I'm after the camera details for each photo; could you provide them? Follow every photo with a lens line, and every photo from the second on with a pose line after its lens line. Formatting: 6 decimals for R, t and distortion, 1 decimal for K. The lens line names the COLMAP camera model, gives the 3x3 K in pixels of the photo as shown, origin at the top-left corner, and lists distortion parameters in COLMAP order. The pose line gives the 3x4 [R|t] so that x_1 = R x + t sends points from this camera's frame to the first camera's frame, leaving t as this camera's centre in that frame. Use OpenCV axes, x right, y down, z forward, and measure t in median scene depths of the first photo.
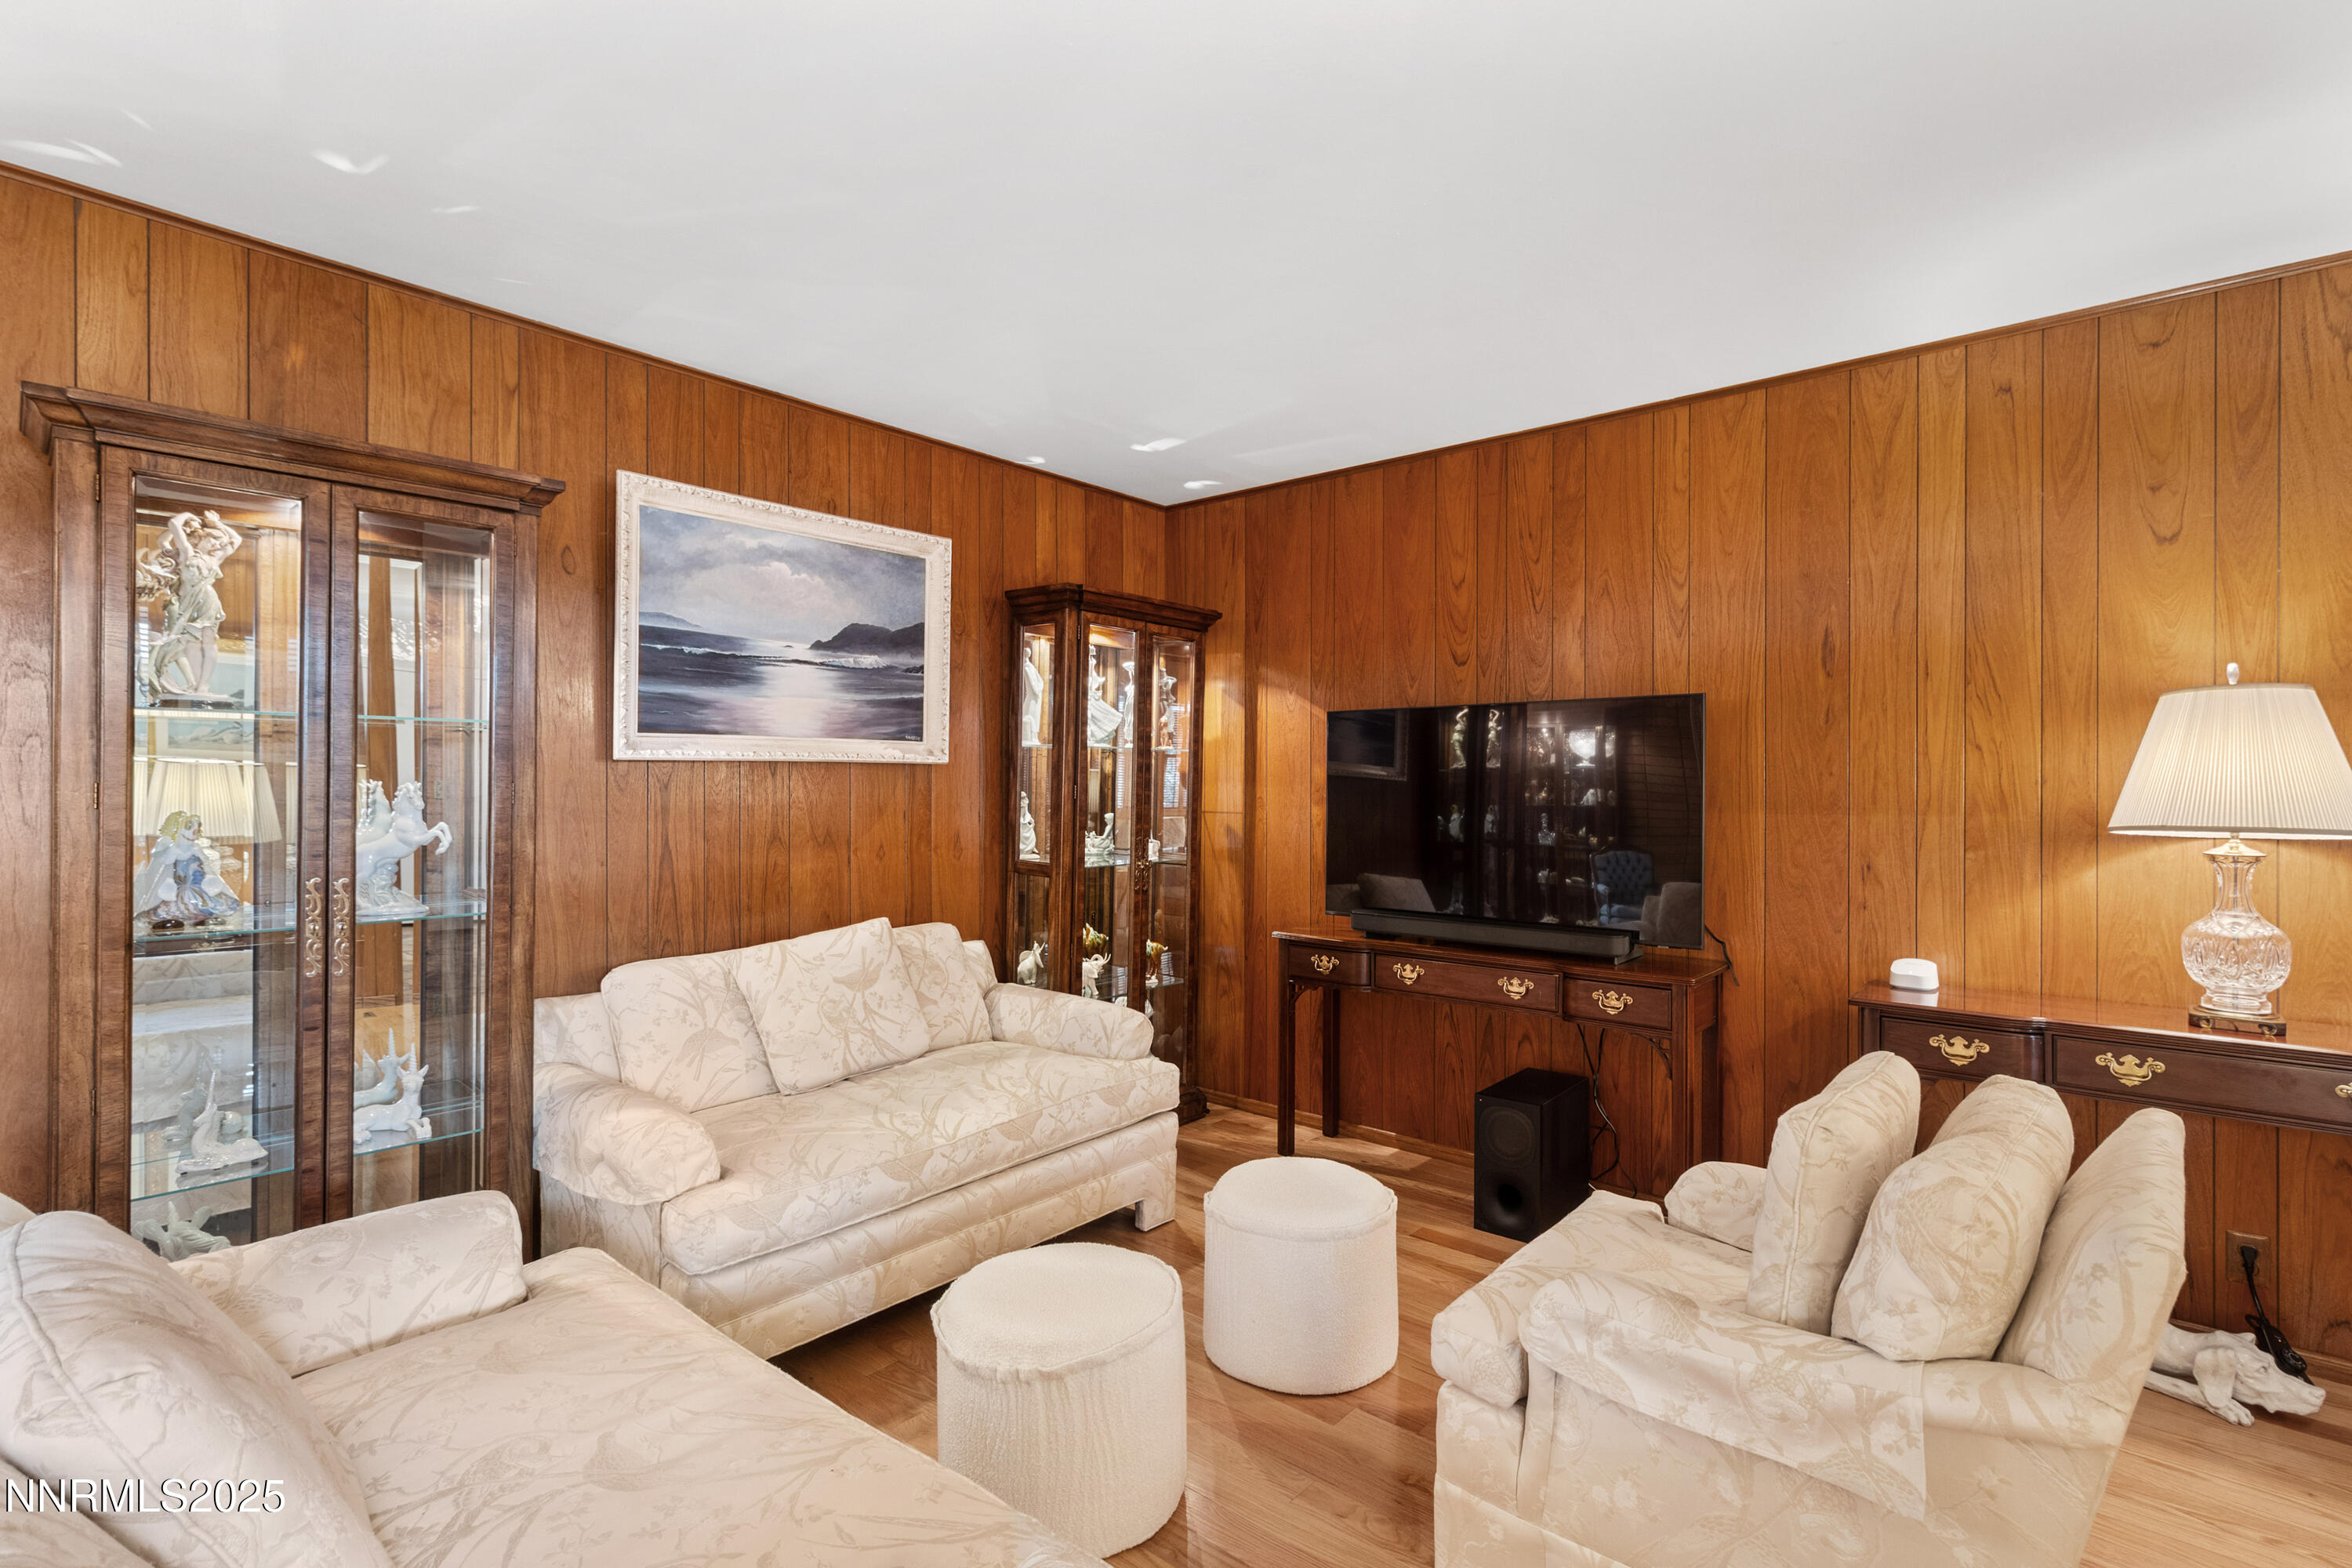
lens RADIAL K [[1090.7, 0, 1195.0], [0, 1090.7, 784.7], [0, 0, 1]] dist [0.002367, -0.000468]
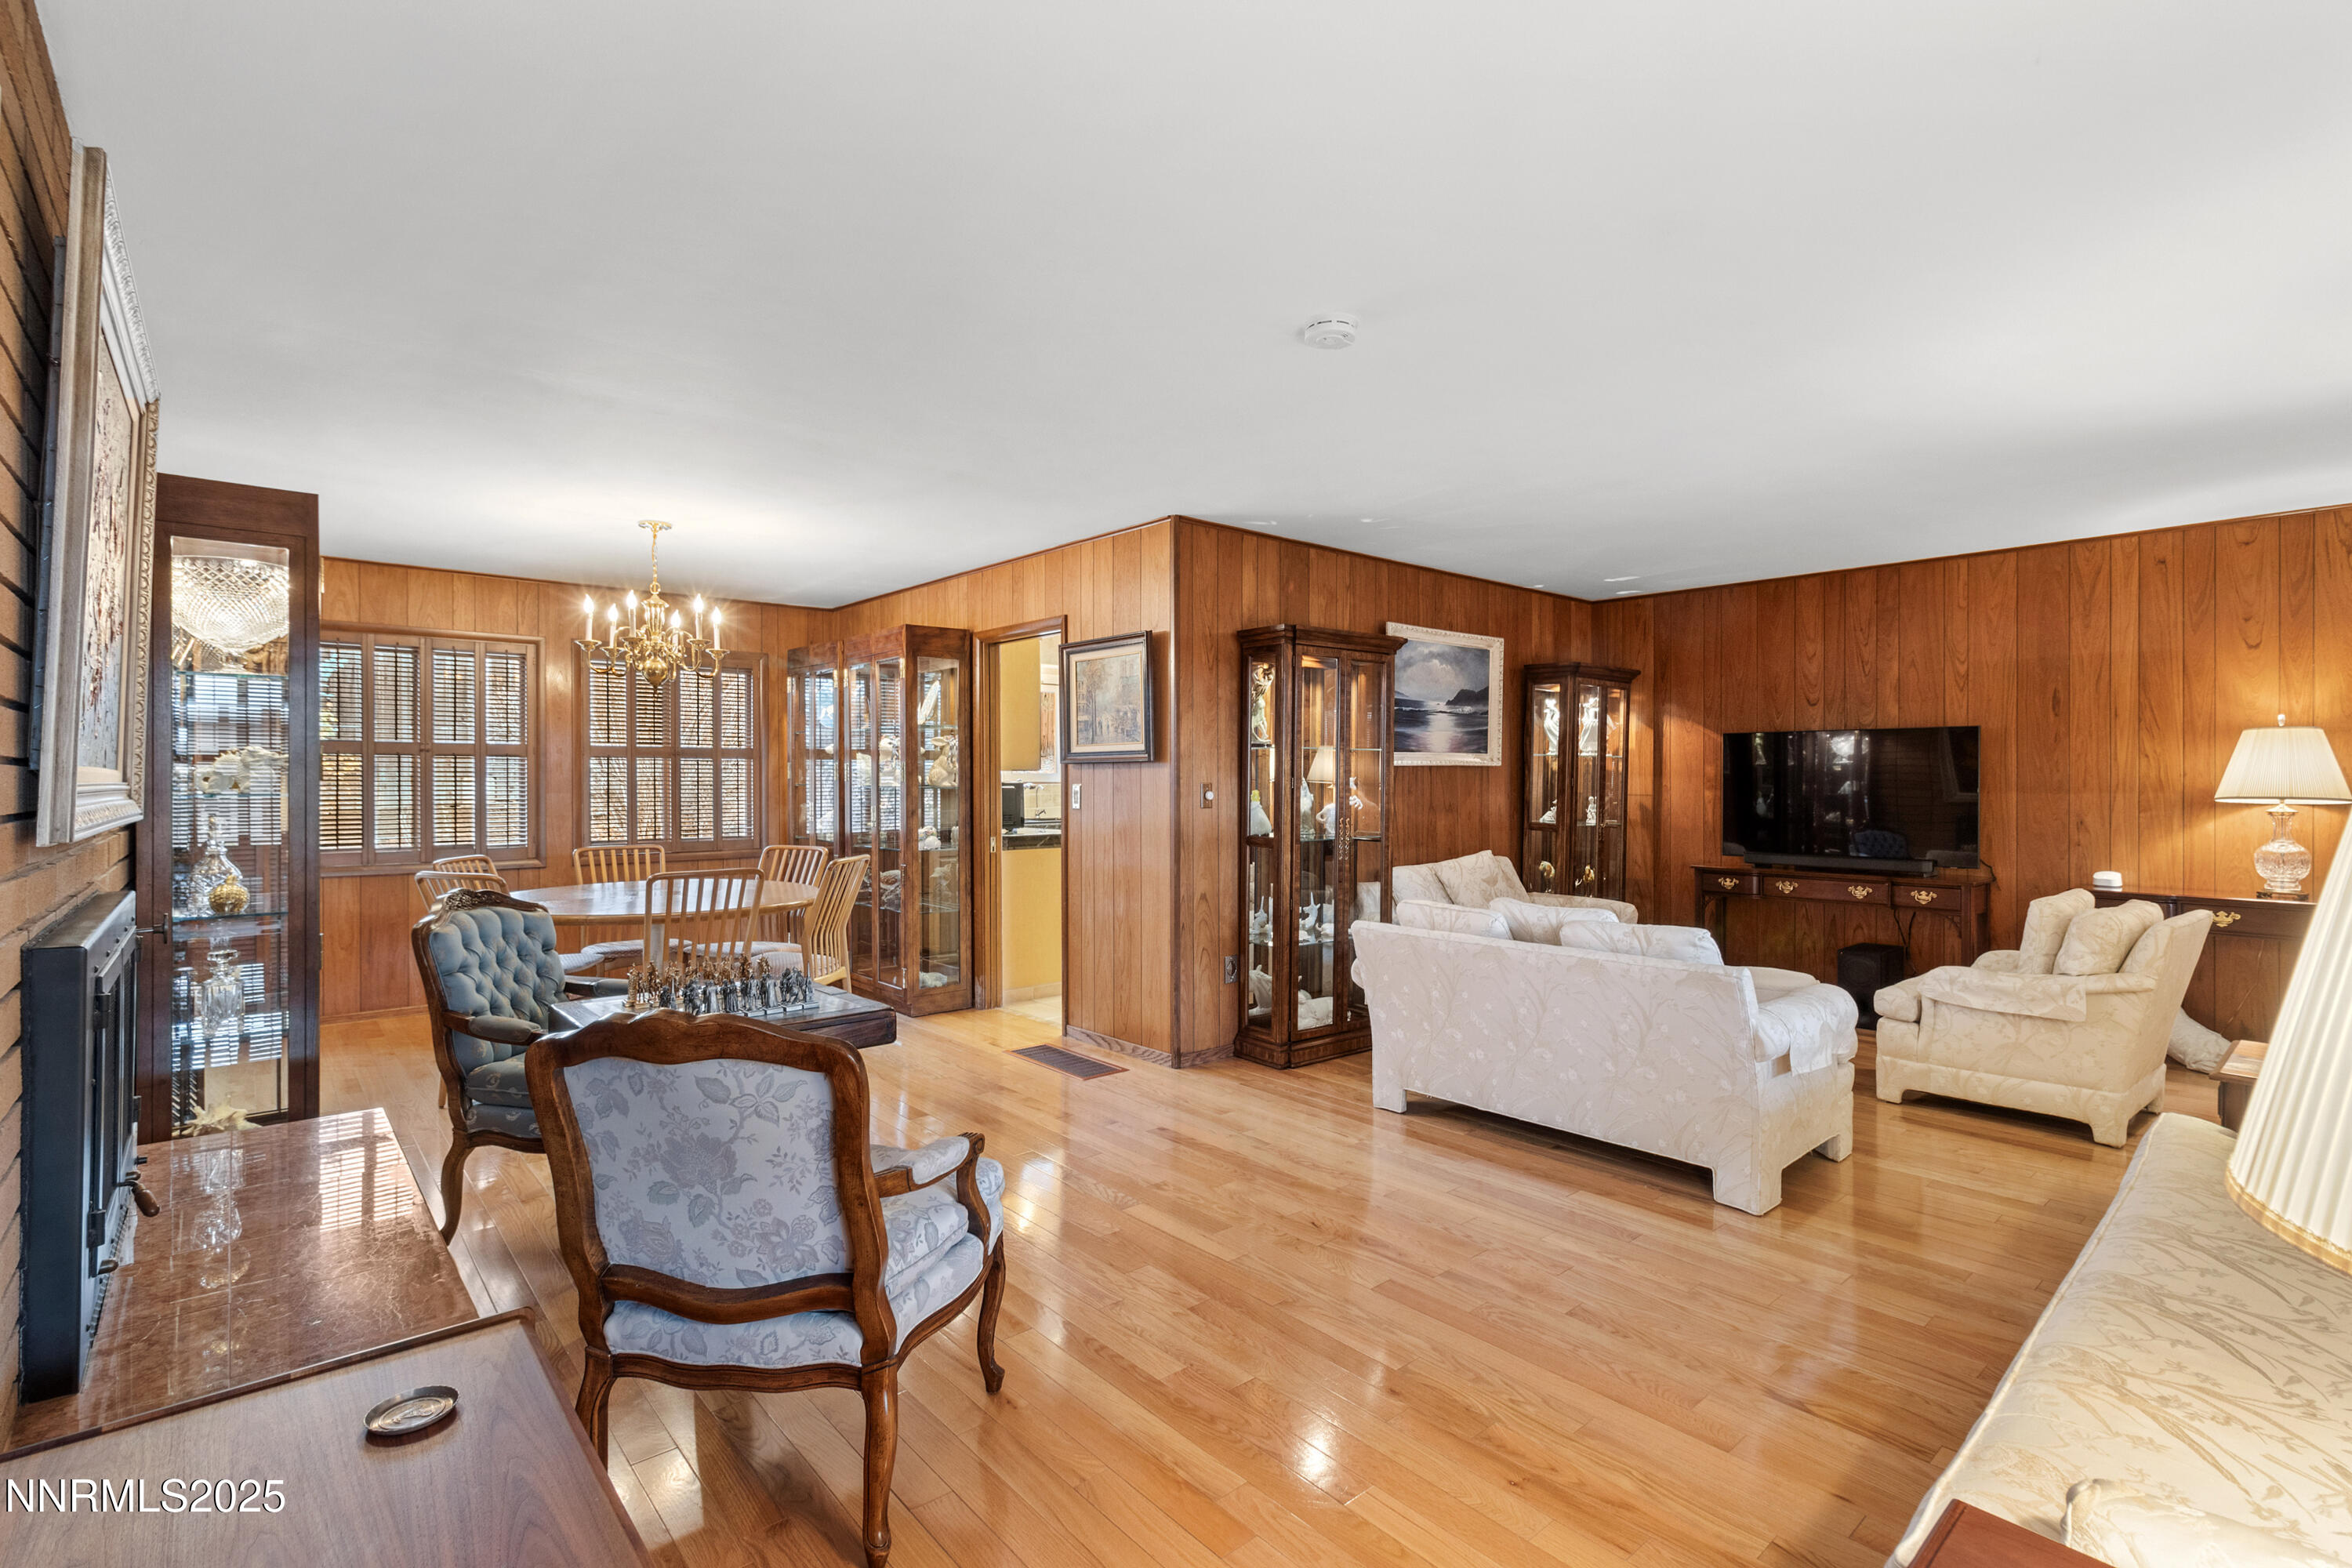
lens RADIAL K [[1090.7, 0, 1187.8], [0, 1090.7, 780.4], [0, 0, 1]] dist [0.002367, -0.000468]
pose [[0.988148, -0.002171, -0.153489, -0.530303], [0.002442, 0.999996, 0.001577, -0.000023], [0.153485, -0.001933, 0.988149, -0.949659]]
